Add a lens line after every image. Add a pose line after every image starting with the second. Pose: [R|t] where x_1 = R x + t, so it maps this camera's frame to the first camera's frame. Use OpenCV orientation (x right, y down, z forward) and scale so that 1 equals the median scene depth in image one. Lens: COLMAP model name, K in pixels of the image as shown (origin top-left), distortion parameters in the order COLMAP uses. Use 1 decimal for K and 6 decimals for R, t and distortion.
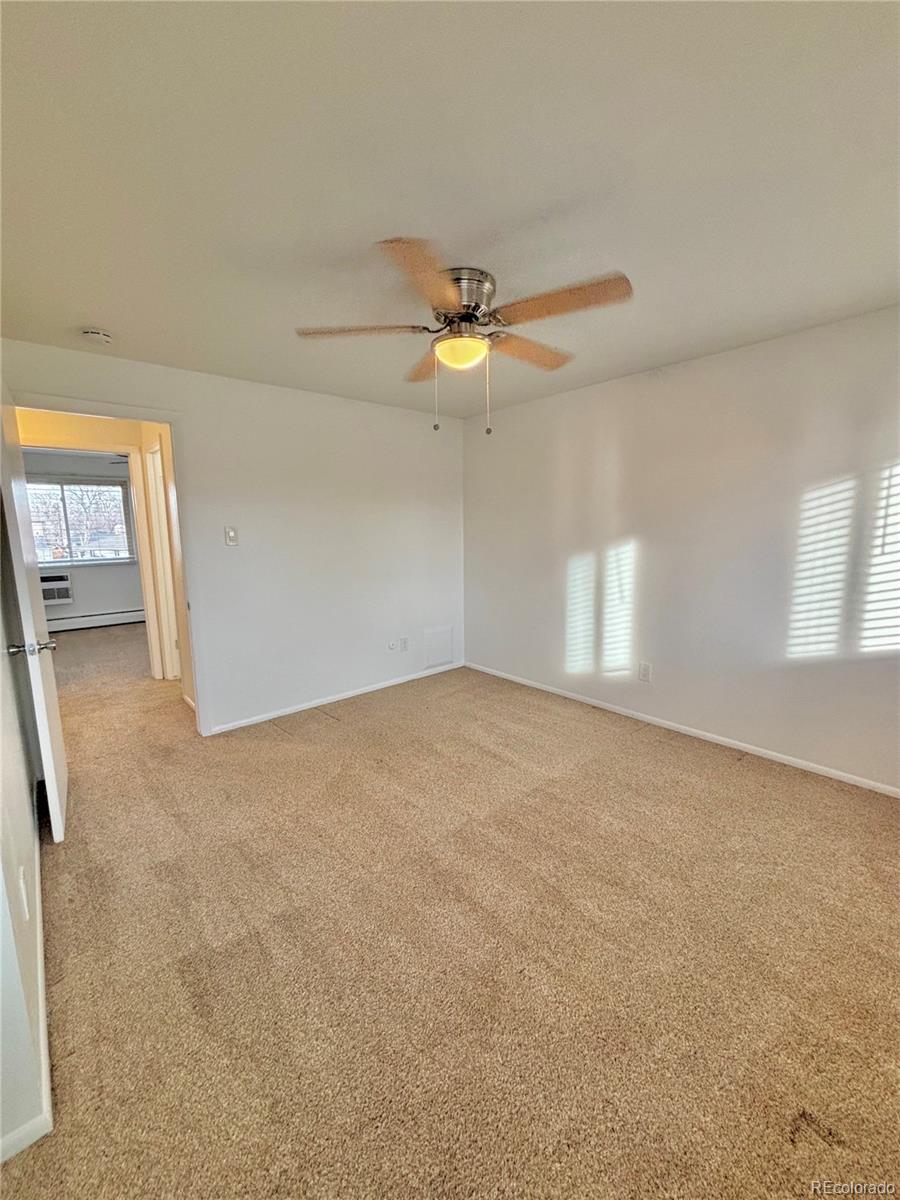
lens RADIAL K [[487.1, 0, 445.8], [0, 487.1, 596.0], [0, 0, 1]] dist [0.001892, -0.000160]
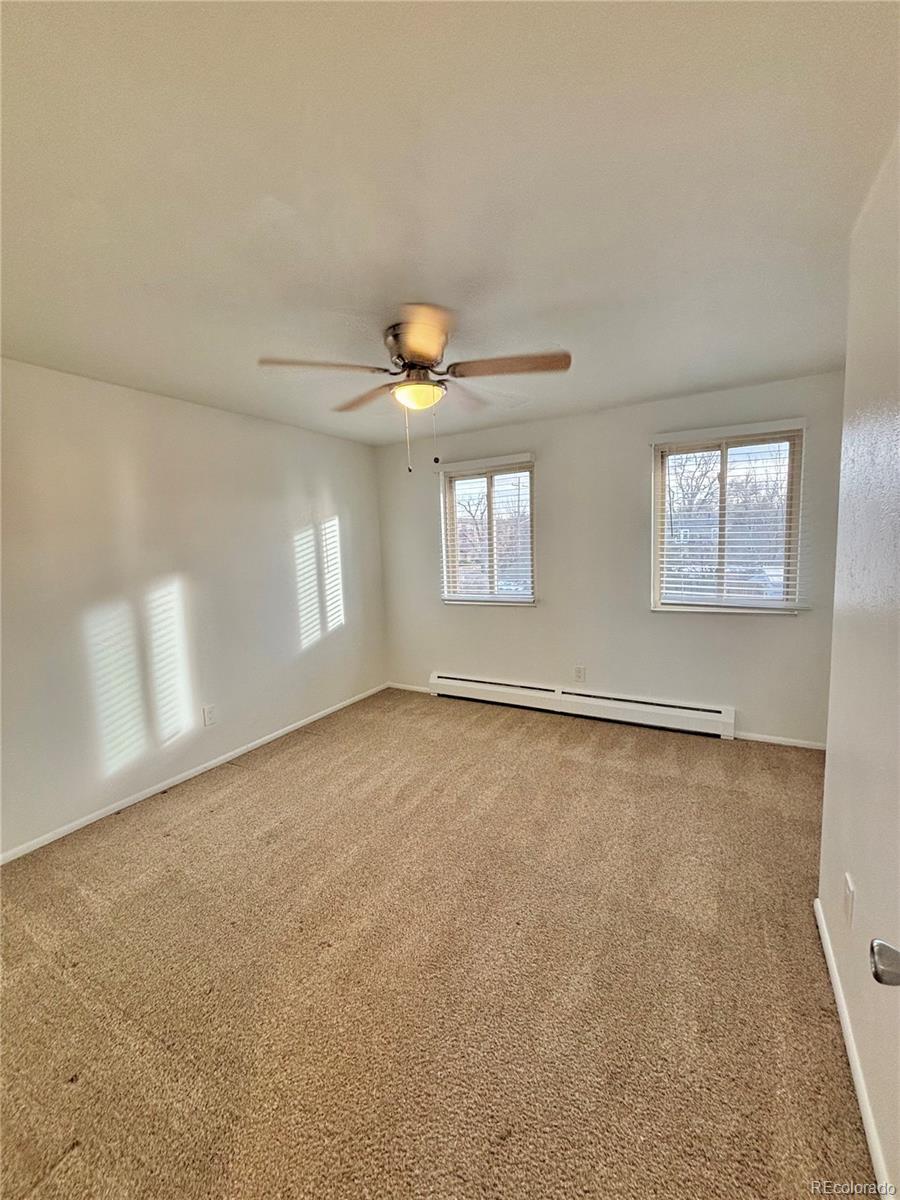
lens RADIAL K [[487.1, 0, 445.8], [0, 487.1, 596.0], [0, 0, 1]] dist [0.001892, -0.000160]
pose [[-0.327847, -0.076277, 0.941647, -0.819843], [0.178702, 0.973734, 0.141093, -0.161190], [-0.927676, 0.214531, -0.305605, 1.074554]]
